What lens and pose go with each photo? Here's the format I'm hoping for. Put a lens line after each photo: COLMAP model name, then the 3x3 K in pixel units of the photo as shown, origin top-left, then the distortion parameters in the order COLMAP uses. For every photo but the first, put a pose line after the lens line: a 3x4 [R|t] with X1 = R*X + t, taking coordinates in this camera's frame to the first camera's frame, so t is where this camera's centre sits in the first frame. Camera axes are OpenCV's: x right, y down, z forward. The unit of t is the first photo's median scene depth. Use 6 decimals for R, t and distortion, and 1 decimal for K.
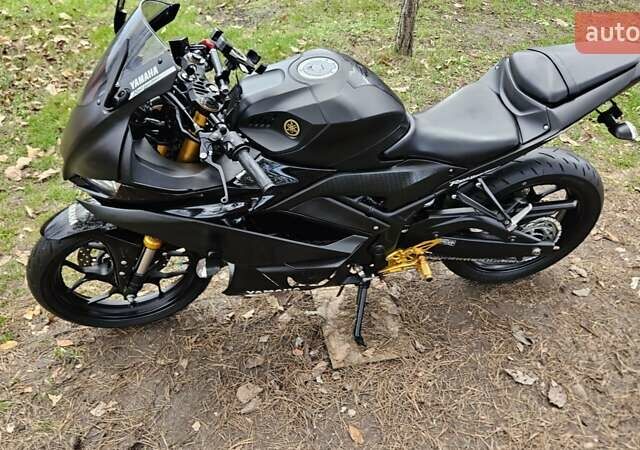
lens RADIAL K [[536.4, 0, 320.8], [0, 536.4, 226.2], [0, 0, 1]] dist [0.077417, -0.080452]
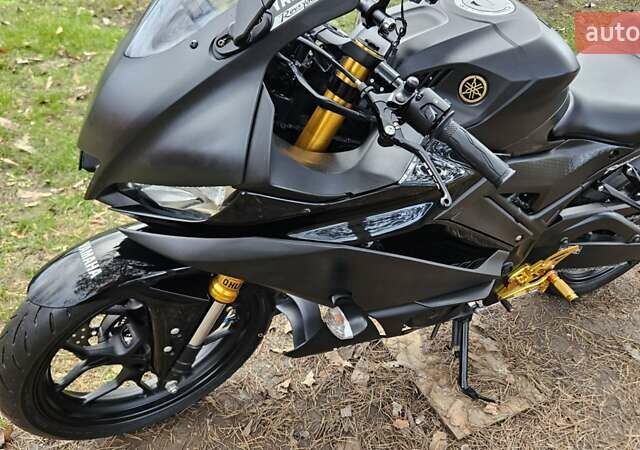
lens RADIAL K [[536.4, 0, 324.6], [0, 536.4, 230.3], [0, 0, 1]] dist [0.077417, -0.080452]
pose [[0.964489, -0.087366, 0.249257, -0.311565], [0.098658, 0.994569, -0.033151, -0.008022], [-0.245007, 0.056565, 0.967870, 0.328094]]
